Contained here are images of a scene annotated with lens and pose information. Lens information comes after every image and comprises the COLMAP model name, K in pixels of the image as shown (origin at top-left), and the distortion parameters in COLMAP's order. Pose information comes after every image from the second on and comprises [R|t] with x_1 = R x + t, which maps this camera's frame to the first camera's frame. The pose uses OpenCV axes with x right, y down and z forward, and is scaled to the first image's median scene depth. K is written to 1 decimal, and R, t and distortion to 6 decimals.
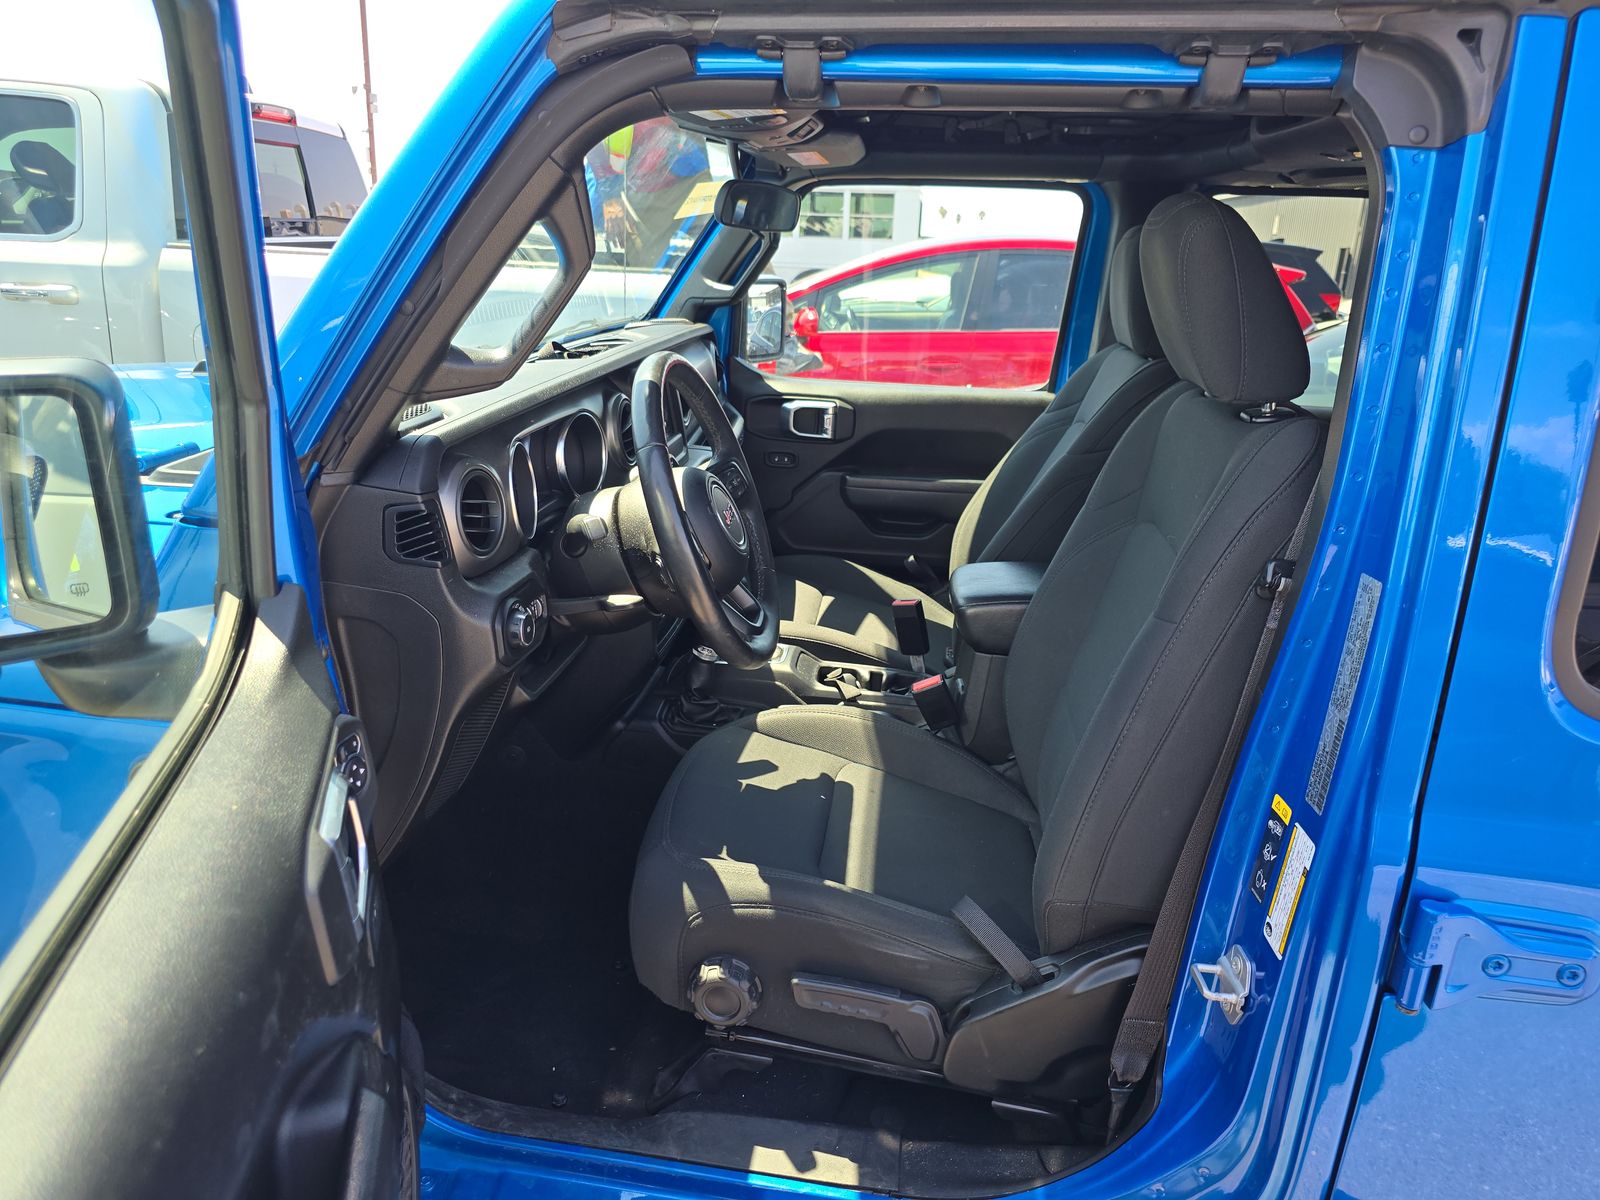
lens RADIAL K [[1072.7, 0, 800.0], [0, 1072.7, 600.0], [0, 0, 1]] dist [0.000871, 0.001913]
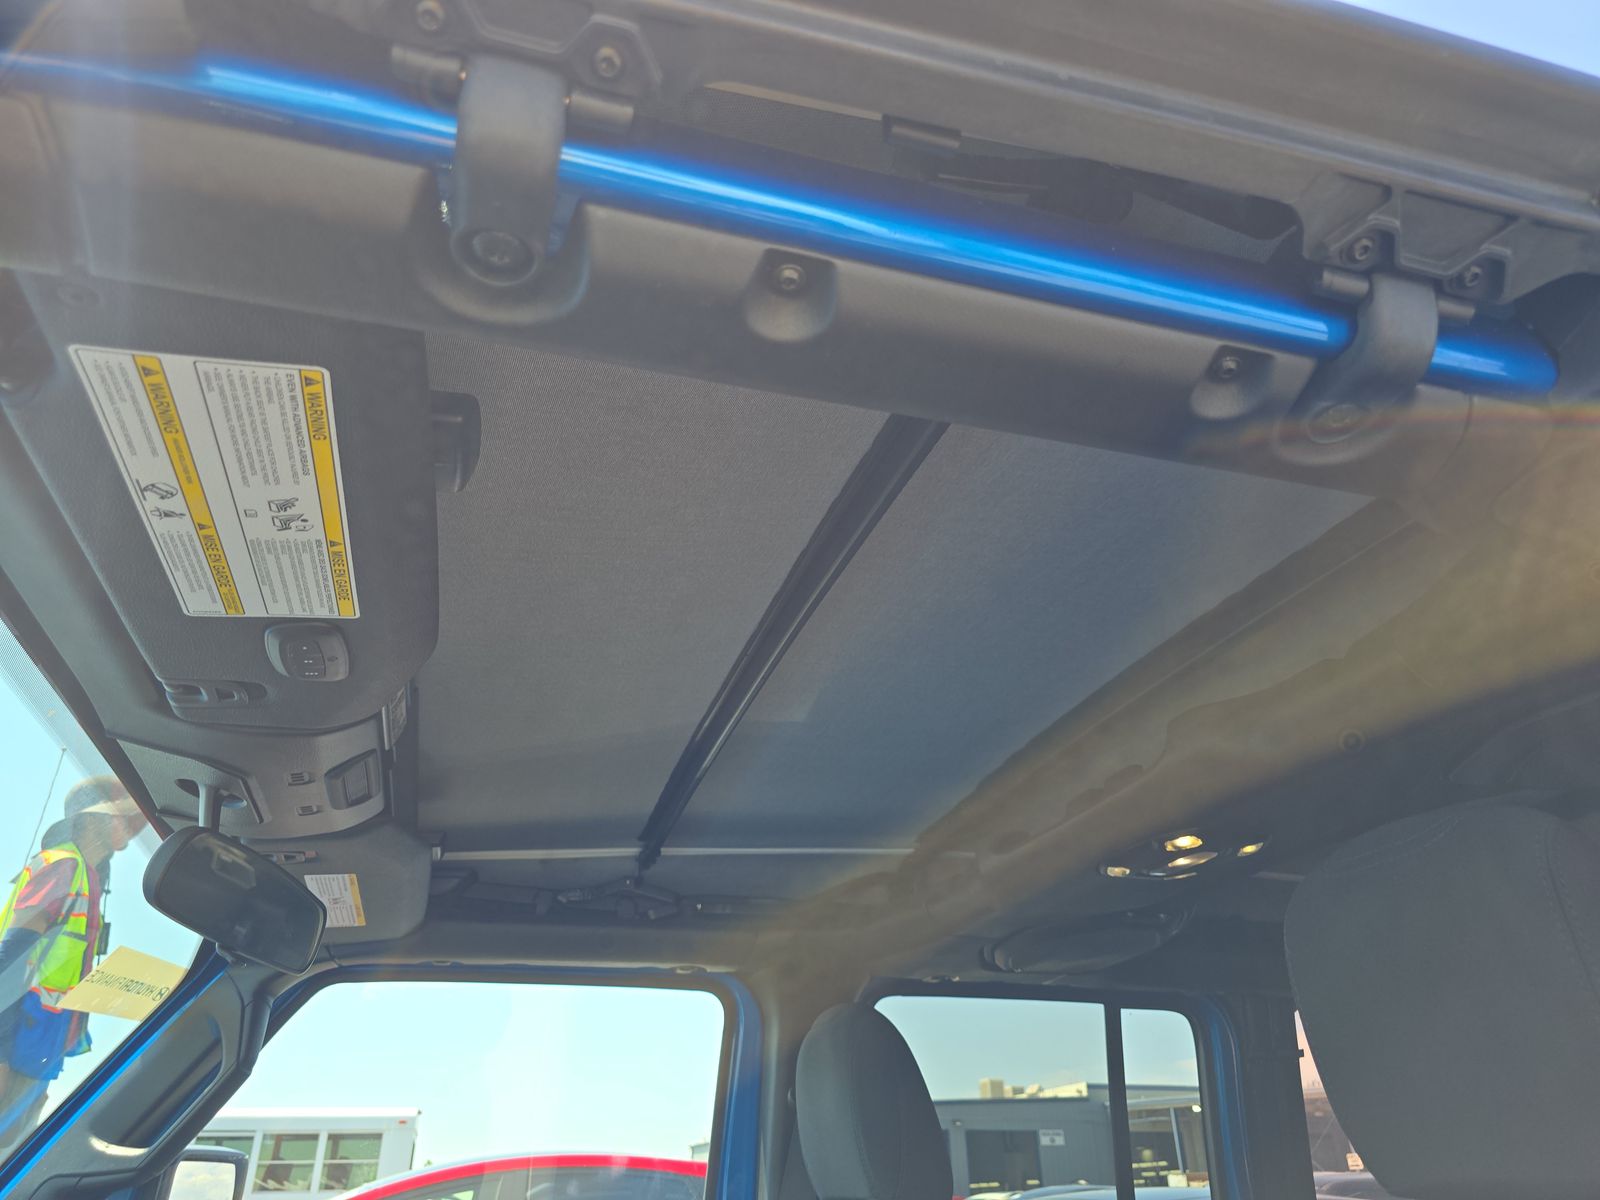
lens RADIAL K [[1072.7, 0, 800.0], [0, 1072.7, 600.0], [0, 0, 1]] dist [0.000871, 0.001913]
pose [[0.912881, 0.159175, 0.375915, -0.007585], [0.168665, 0.691512, -0.702398, -0.041056], [-0.371754, 0.704610, 0.604421, 0.345166]]
